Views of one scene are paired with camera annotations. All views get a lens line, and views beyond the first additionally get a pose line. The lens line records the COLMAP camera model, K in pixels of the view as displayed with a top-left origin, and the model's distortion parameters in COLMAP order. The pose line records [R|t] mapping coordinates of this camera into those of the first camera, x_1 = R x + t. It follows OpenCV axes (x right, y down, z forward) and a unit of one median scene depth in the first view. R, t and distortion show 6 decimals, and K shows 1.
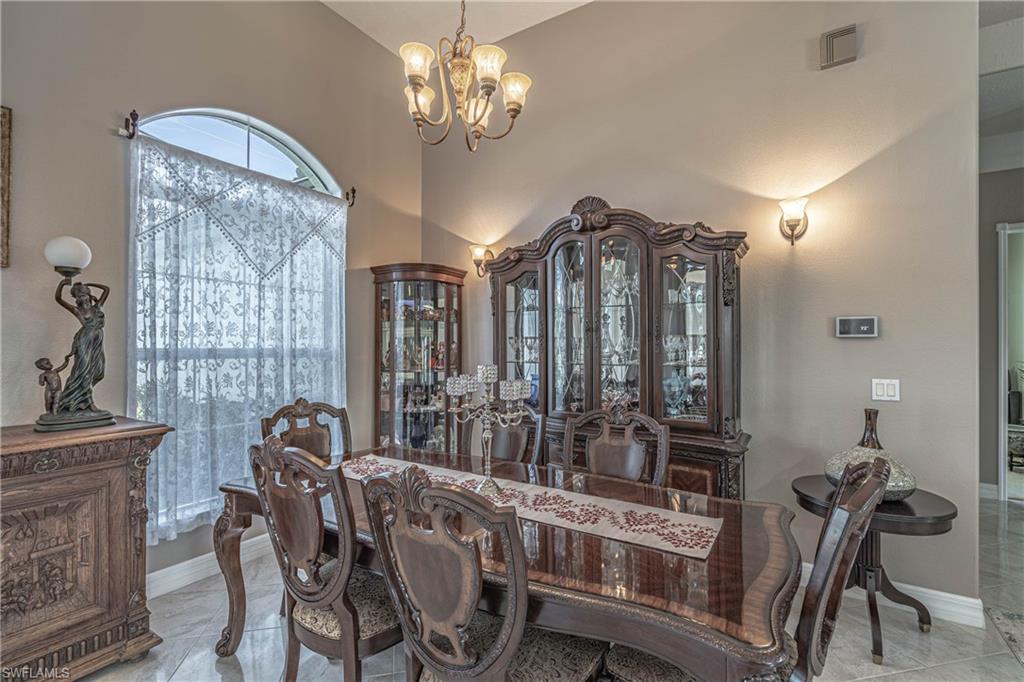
lens RADIAL K [[466.8, 0, 502.2], [0, 466.8, 343.2], [0, 0, 1]] dist [-0.003870, 0.000928]
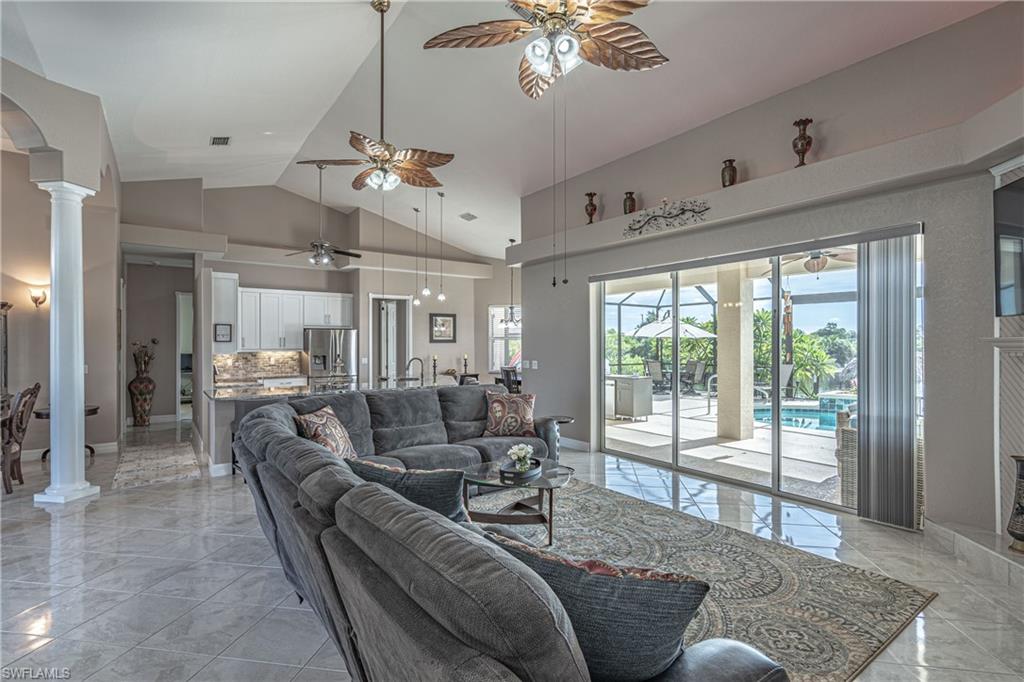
lens RADIAL K [[494.7, 0, 512.8], [0, 494.7, 341.9], [0, 0, 1]] dist [0.003181, -0.000740]
pose [[0.366428, -0.000841, 0.930446, -0.733208], [-0.001602, 0.999998, 0.001535, -0.048473], [-0.930445, -0.002053, 0.366426, -1.914138]]
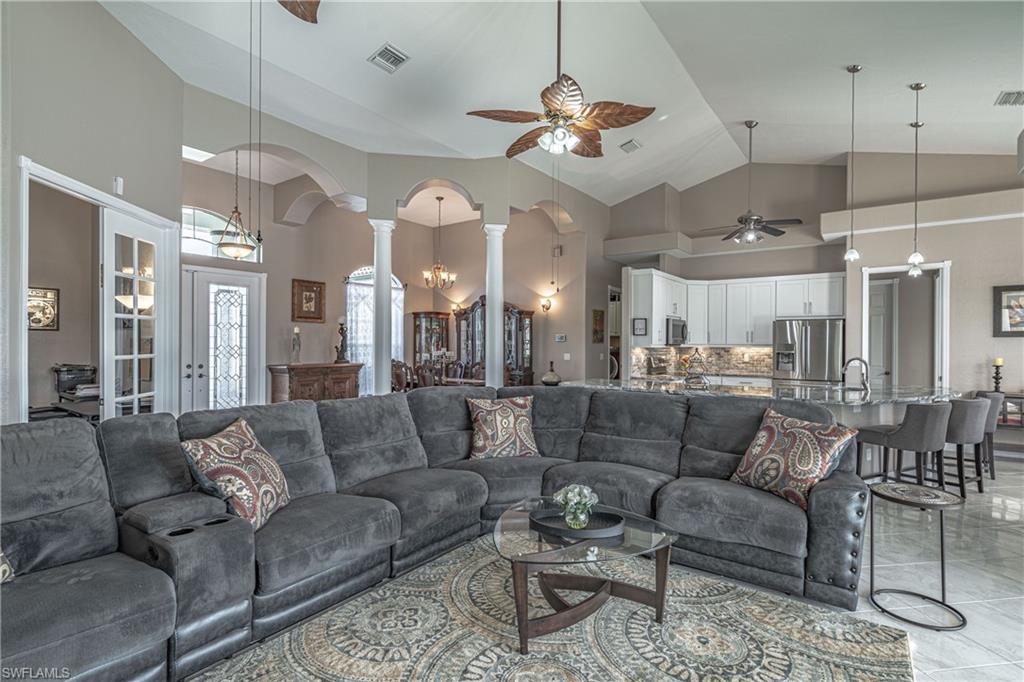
lens RADIAL K [[494.7, 0, 503.6], [0, 494.7, 344.0], [0, 0, 1]] dist [0.003181, -0.000740]
pose [[0.998030, 0.002988, -0.062663, 0.534287], [-0.002614, 0.999978, 0.006048, -0.009611], [0.062680, -0.005872, 0.998016, -2.309581]]
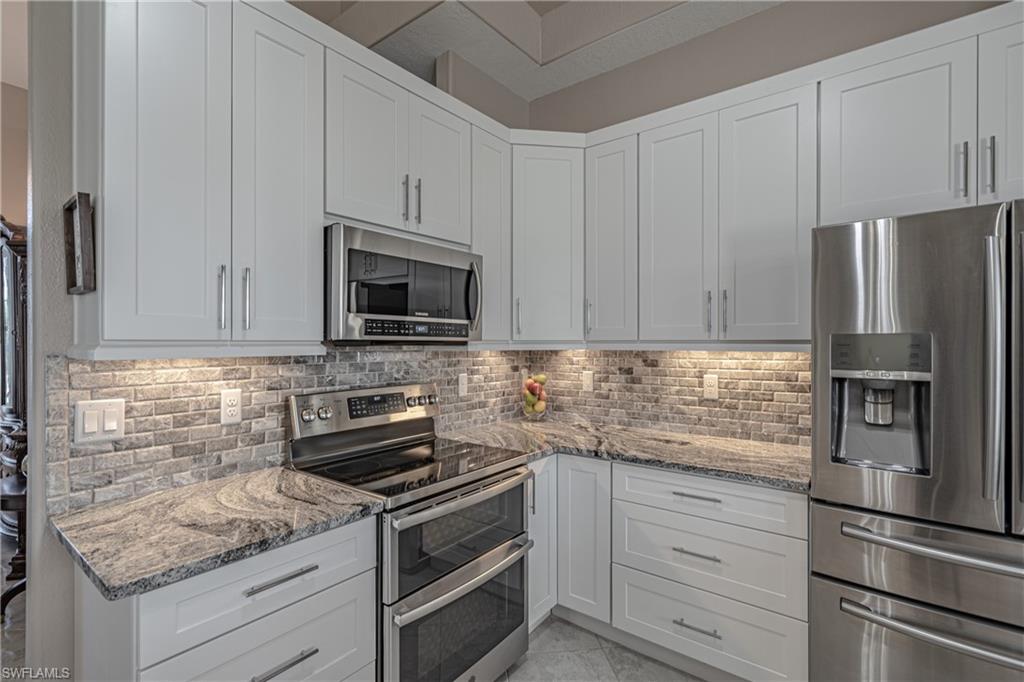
lens RADIAL K [[466.8, 0, 502.6], [0, 466.8, 344.8], [0, 0, 1]] dist [-0.003870, 0.000928]
pose [[0.995171, -0.003467, -0.098097, 1.568849], [0.004120, 0.999971, 0.006461, 0.007756], [0.098072, -0.006833, 0.995156, 0.000840]]
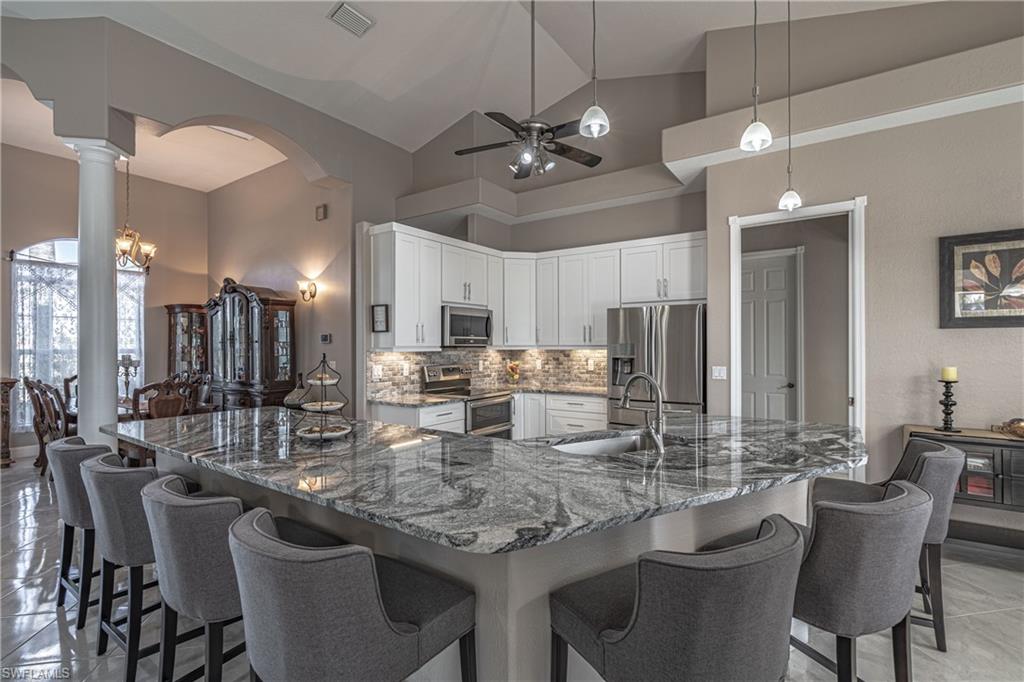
lens RADIAL K [[466.8, 0, 503.7], [0, 466.8, 344.5], [0, 0, 1]] dist [-0.003870, 0.000928]
pose [[0.999247, -0.006235, -0.038285, 1.575138], [0.006302, 0.999979, 0.001630, -0.001395], [0.038274, -0.001870, 0.999266, -1.118343]]
